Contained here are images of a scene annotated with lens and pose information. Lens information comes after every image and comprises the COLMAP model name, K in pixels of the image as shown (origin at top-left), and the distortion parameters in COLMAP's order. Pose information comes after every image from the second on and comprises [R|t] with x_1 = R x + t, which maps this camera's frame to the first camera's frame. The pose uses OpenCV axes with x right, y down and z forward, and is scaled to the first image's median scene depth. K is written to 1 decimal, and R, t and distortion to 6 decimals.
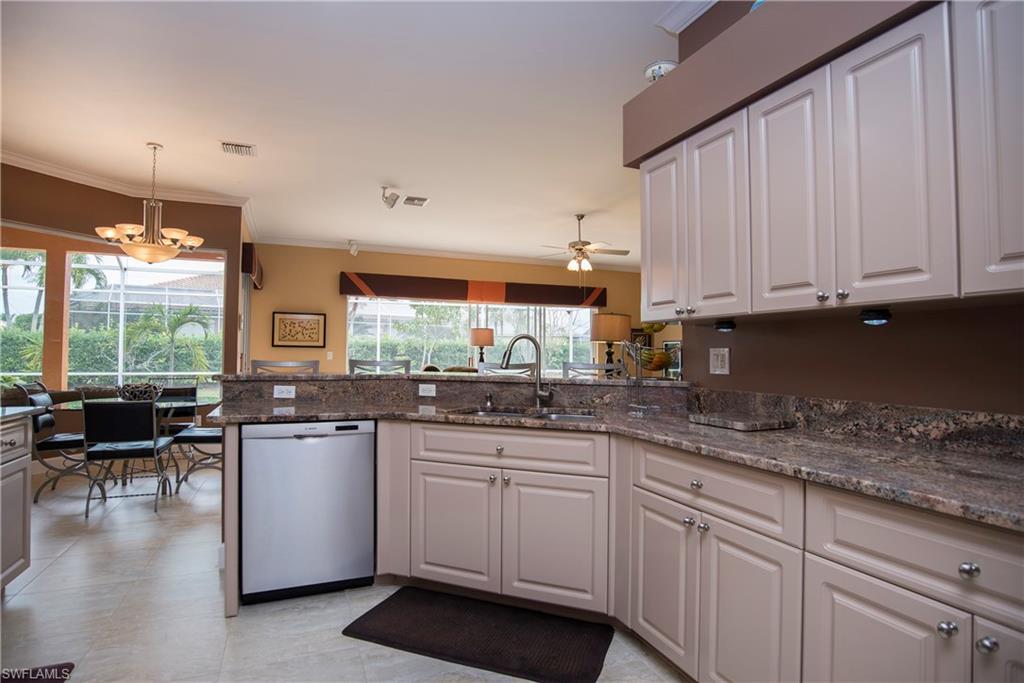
lens RADIAL K [[526.0, 0, 512.0], [0, 526.0, 341.5], [0, 0, 1]] dist [-0.055480, -0.000011]
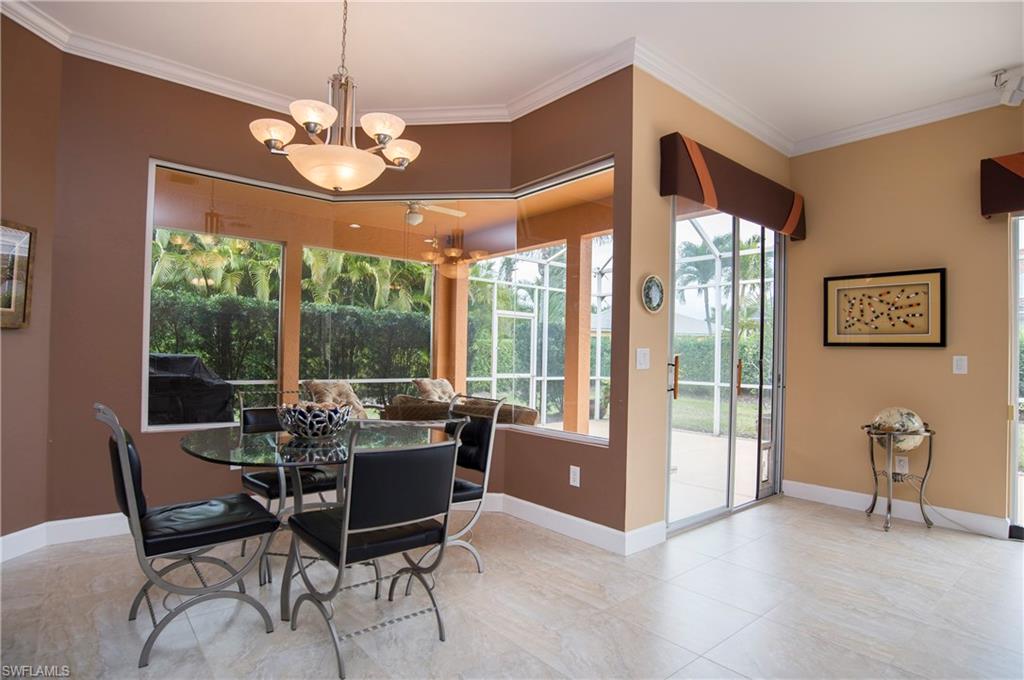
lens RADIAL K [[529.9, 0, 509.0], [0, 529.9, 353.4], [0, 0, 1]] dist [-0.035013, 0.000151]
pose [[0.298037, -0.004298, -0.954545, -0.055613], [0.009598, 0.999953, -0.001505, 0.014850], [0.954506, -0.008713, 0.298064, 0.525525]]
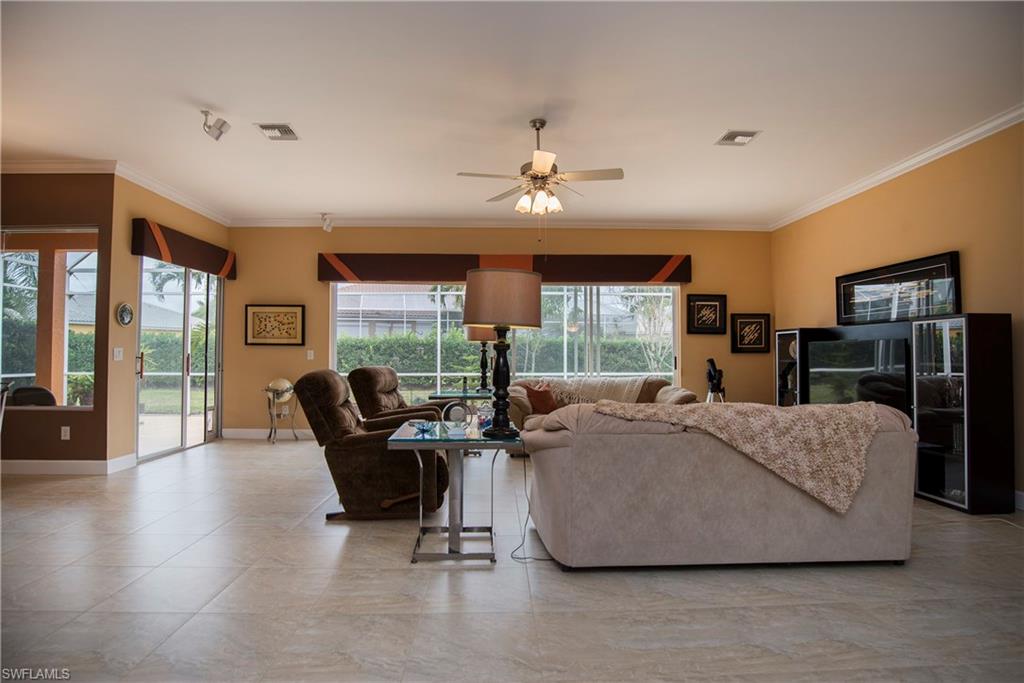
lens RADIAL K [[526.0, 0, 512.0], [0, 526.0, 341.5], [0, 0, 1]] dist [-0.055480, -0.000011]
pose [[0.934068, -0.013796, -0.356827, 0.250968], [0.013788, 0.999902, -0.002565, 0.012021], [0.356828, -0.002524, 0.934167, 0.340579]]
